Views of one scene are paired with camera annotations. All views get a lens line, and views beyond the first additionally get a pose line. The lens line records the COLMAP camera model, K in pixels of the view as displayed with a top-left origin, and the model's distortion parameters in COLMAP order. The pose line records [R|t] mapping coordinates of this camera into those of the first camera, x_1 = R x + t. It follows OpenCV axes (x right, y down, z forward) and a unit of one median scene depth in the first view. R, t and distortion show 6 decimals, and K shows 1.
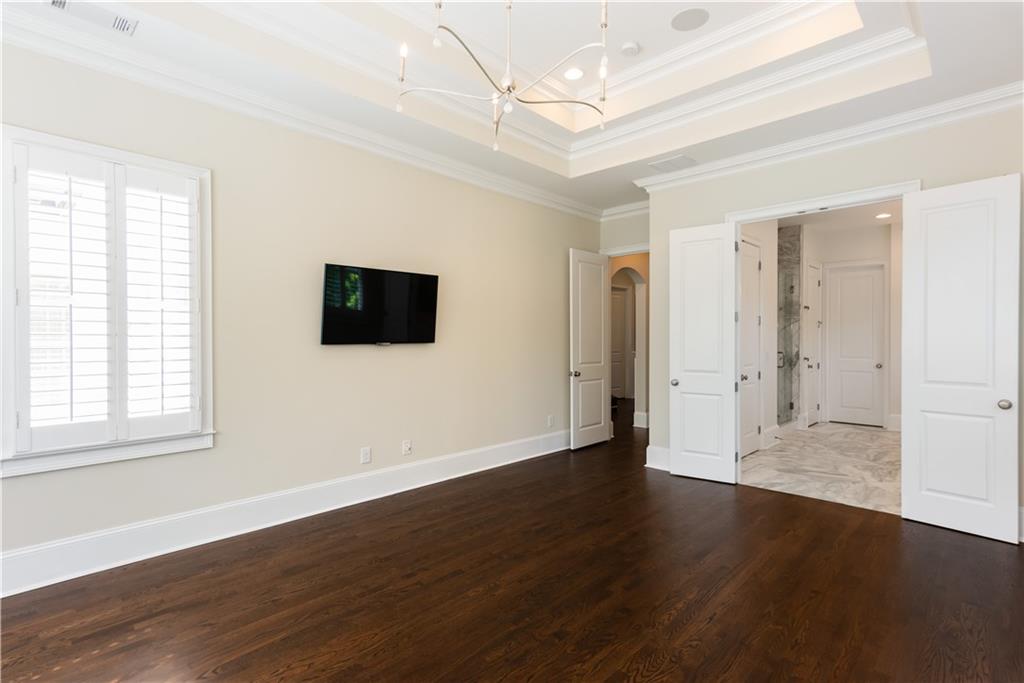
lens RADIAL K [[502.7, 0, 513.7], [0, 502.7, 339.4], [0, 0, 1]] dist [0.020540, 0.000051]
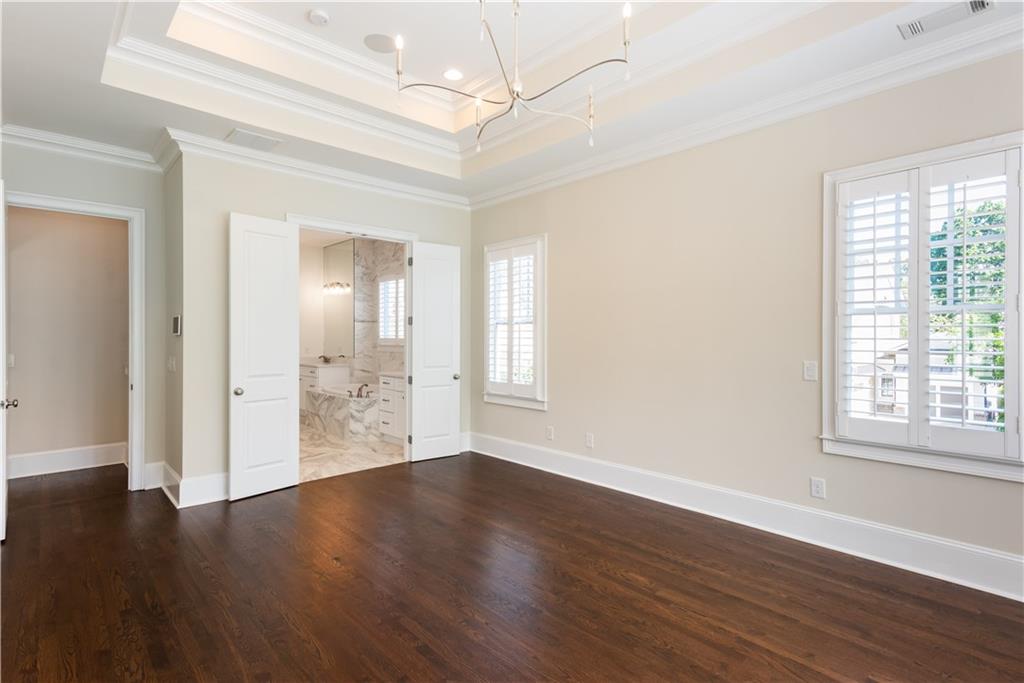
lens RADIAL K [[502.7, 0, 513.7], [0, 502.7, 339.4], [0, 0, 1]] dist [0.020540, 0.000051]
pose [[0.054556, -0.005993, 0.998493, -0.570908], [-0.000209, 0.999982, 0.006013, -0.010551], [-0.998511, -0.000536, 0.054554, 0.538060]]
